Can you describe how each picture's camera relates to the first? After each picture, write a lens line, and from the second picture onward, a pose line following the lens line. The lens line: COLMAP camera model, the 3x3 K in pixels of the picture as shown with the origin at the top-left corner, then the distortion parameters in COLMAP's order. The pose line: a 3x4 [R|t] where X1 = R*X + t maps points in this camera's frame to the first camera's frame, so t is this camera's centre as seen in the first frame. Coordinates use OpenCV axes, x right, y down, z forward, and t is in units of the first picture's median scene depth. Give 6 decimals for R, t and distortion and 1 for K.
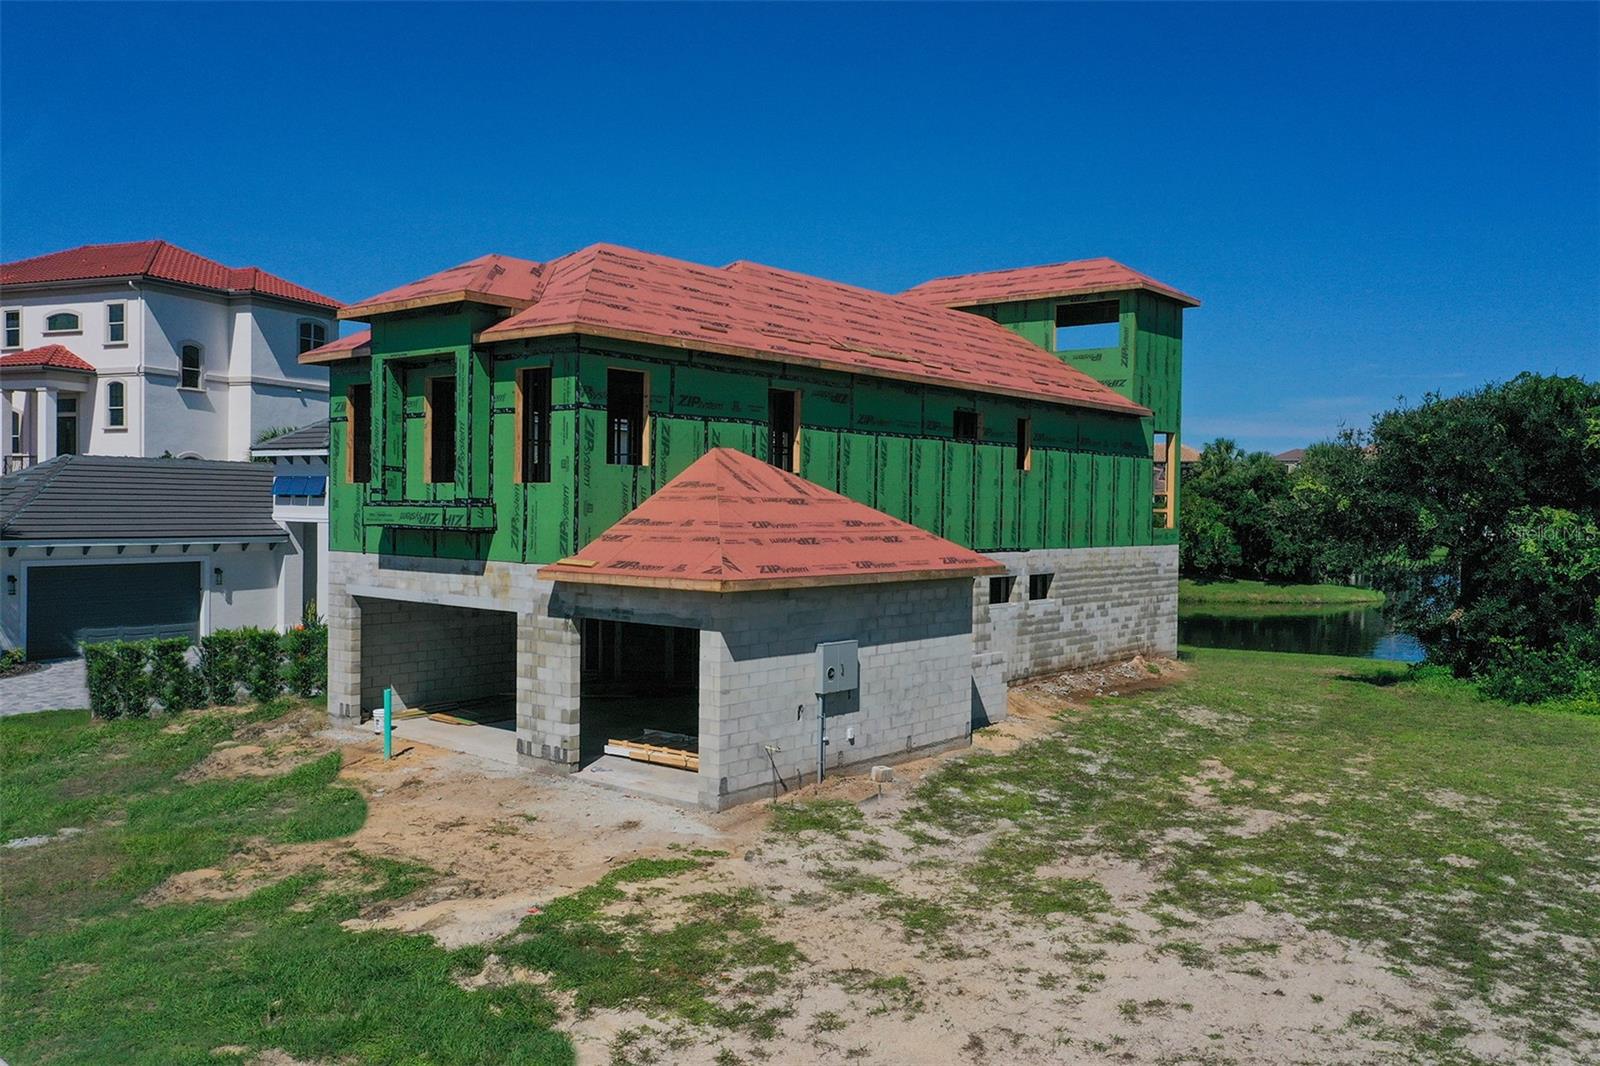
lens RADIAL K [[1264.8, 0, 800.0], [0, 1264.8, 533.0], [0, 0, 1]] dist [0.004458, 0.003969]
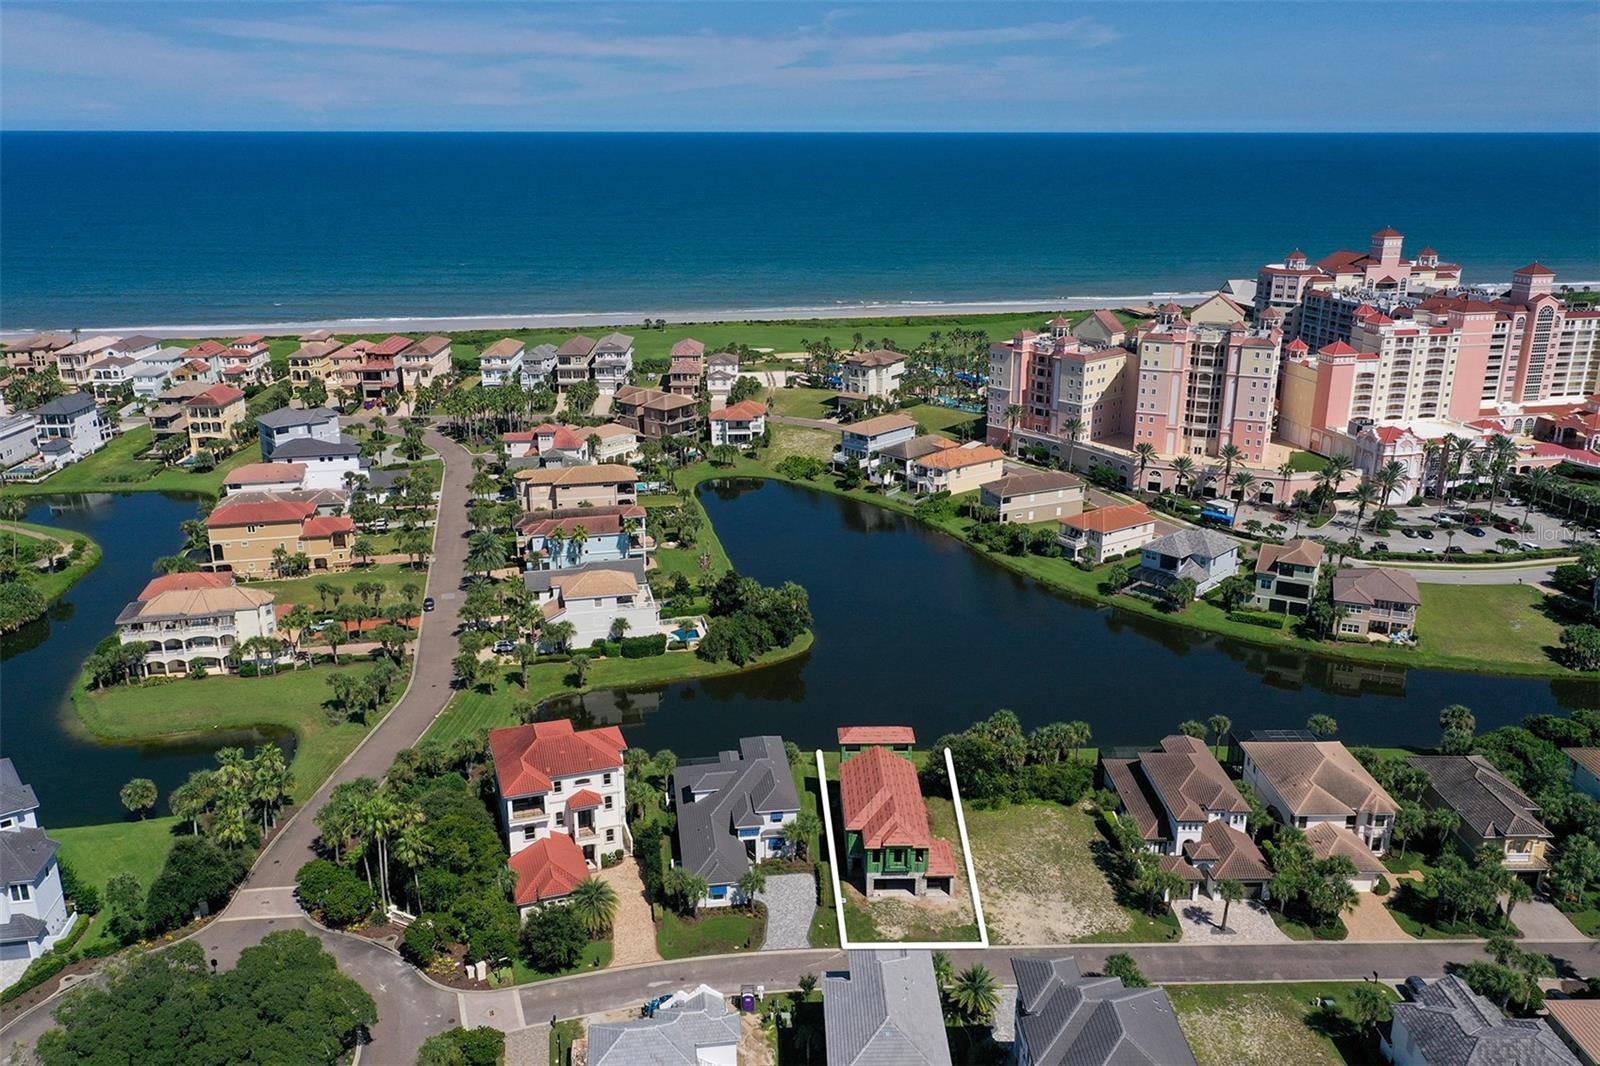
lens RADIAL K [[1261.7, 0, 801.0], [0, 1261.7, 527.3], [0, 0, 1]] dist [0.003211, 0.006633]
pose [[0.752514, -0.210978, 0.623868, -1.903084], [0.021285, 0.954595, 0.297147, -1.593098], [-0.658233, -0.210328, 0.722836, -1.339445]]
